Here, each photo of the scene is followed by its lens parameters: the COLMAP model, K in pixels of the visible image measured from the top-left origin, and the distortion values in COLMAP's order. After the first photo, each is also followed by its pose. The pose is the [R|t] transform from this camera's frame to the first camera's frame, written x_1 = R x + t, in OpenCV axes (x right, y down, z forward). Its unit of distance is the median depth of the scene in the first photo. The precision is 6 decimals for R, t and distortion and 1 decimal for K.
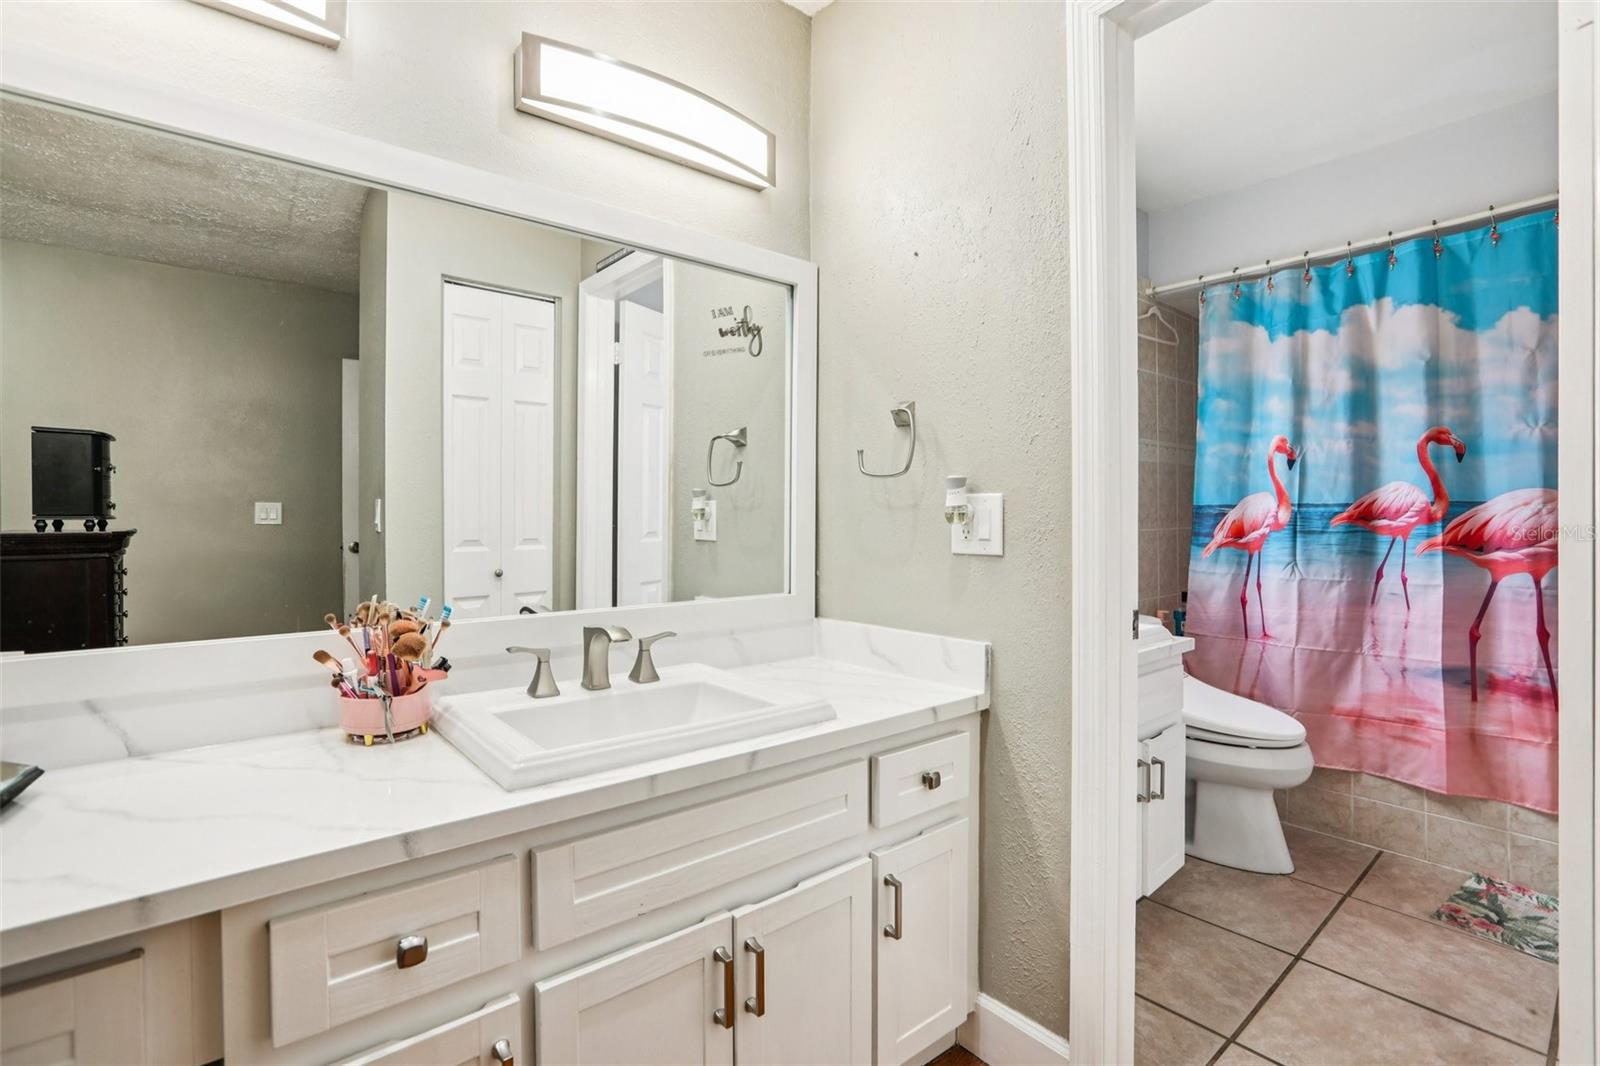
lens RADIAL K [[728.3, 0, 810.7], [0, 728.3, 522.7], [0, 0, 1]] dist [-0.037971, 0.009321]
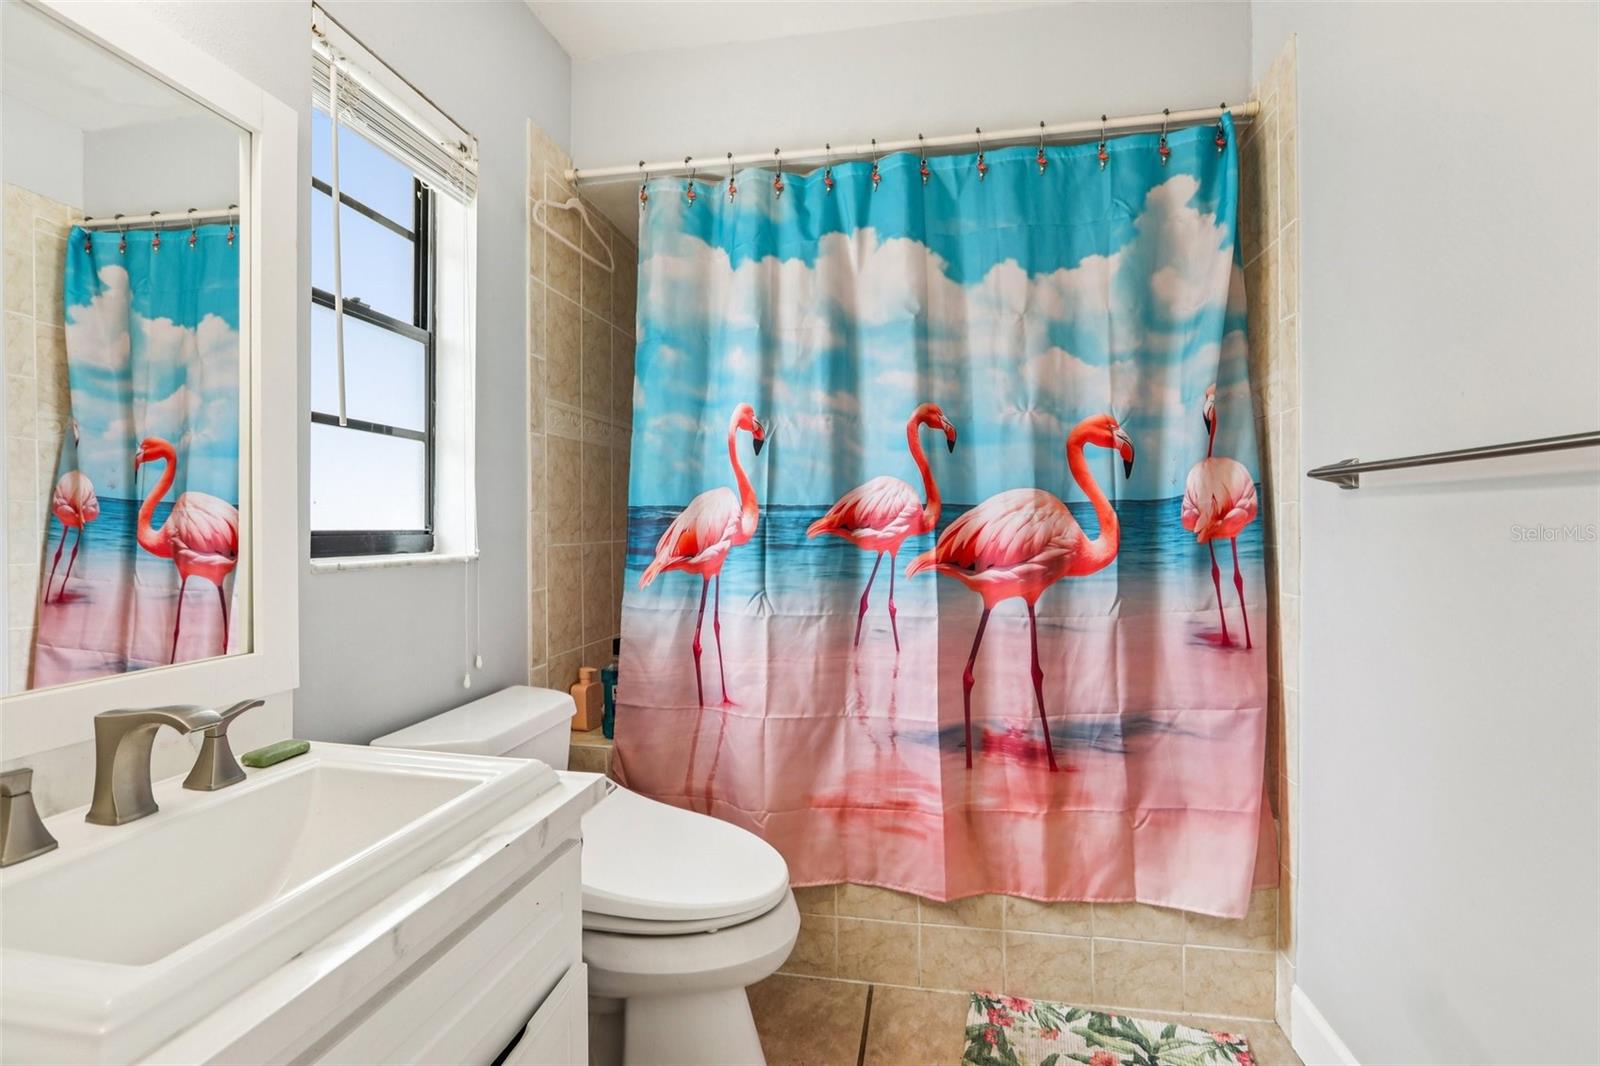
lens RADIAL K [[728.3, 0, 810.7], [0, 728.3, 522.7], [0, 0, 1]] dist [-0.037971, 0.009321]
pose [[0.769610, 0.001760, 0.638512, 0.285512], [0.004083, 0.999962, -0.007678, -0.004566], [-0.638501, 0.008516, 0.769574, 0.466861]]
